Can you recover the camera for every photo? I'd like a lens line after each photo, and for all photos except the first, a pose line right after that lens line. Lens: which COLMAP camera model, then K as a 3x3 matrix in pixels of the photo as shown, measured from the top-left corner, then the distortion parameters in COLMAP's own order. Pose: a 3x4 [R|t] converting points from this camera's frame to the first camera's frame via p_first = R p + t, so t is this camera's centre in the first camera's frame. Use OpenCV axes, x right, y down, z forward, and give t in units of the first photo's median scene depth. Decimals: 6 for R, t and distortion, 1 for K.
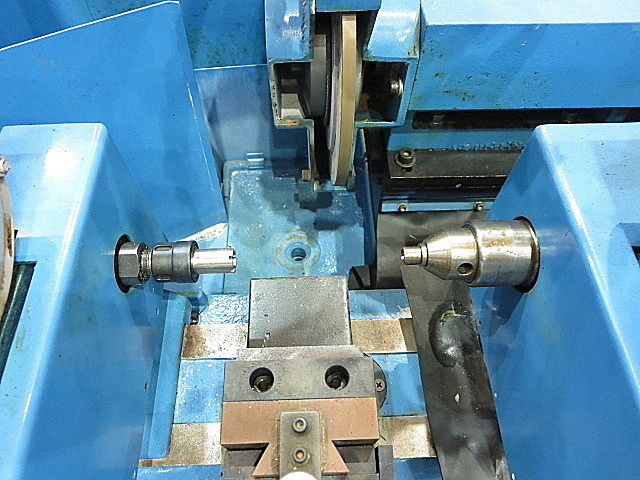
lens RADIAL K [[449.0, 0, 320.0], [0, 449.0, 240.0], [0, 0, 1]] dist [-0.022567, 0.000066]
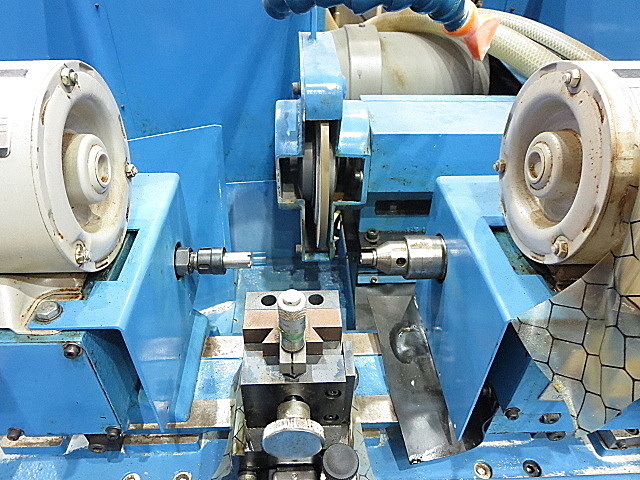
lens RADIAL K [[449.0, 0, 320.0], [0, 449.0, 240.0], [0, 0, 1]] dist [-0.022567, 0.000066]
pose [[0.999936, 0.000774, 0.011328, 0.022137], [0.003359, 0.932843, -0.360266, 0.434252], [-0.010846, 0.360281, 0.932781, -0.366132]]
